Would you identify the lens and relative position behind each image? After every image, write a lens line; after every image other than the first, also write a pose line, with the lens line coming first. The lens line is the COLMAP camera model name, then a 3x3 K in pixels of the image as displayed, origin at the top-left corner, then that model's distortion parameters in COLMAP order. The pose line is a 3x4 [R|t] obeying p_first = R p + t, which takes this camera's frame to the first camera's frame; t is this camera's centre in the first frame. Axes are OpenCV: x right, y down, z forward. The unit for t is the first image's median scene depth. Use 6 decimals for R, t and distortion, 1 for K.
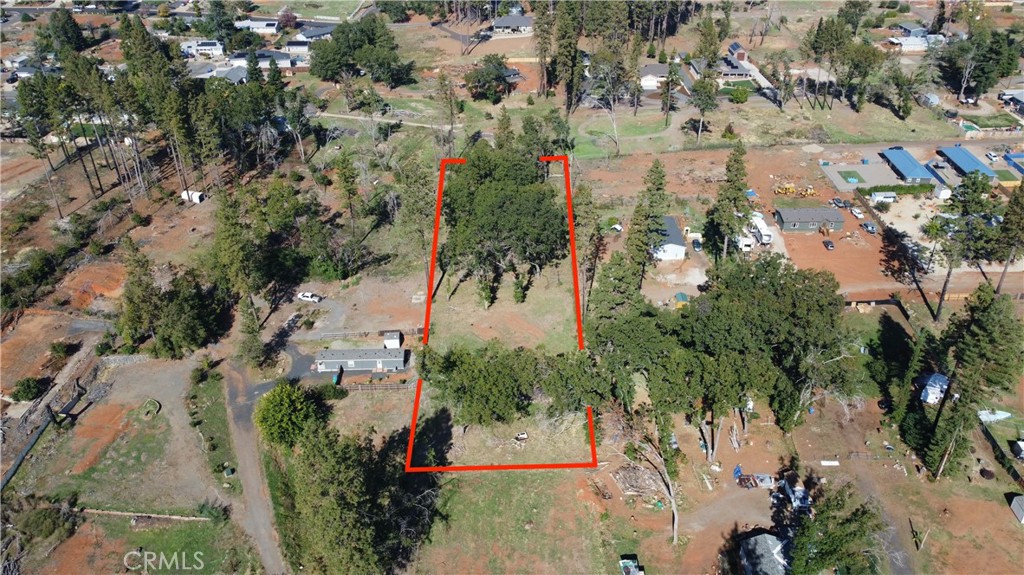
lens RADIAL K [[780.3, 0, 512.0], [0, 780.3, 287.5], [0, 0, 1]] dist [-0.005449, 0.001662]
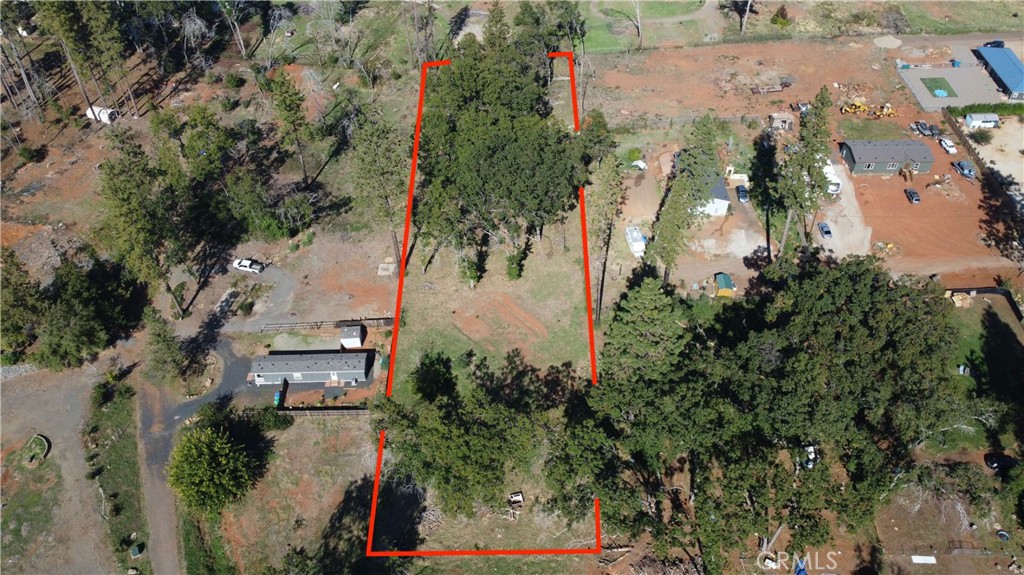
lens RADIAL K [[780.3, 0, 512.0], [0, 780.3, 287.5], [0, 0, 1]] dist [-0.005449, 0.001662]
pose [[1.000000, -0.000837, 0.000072, 0.006762], [0.000801, 0.976079, 0.217416, -0.136840], [-0.000253, -0.217416, 0.976079, 0.225298]]
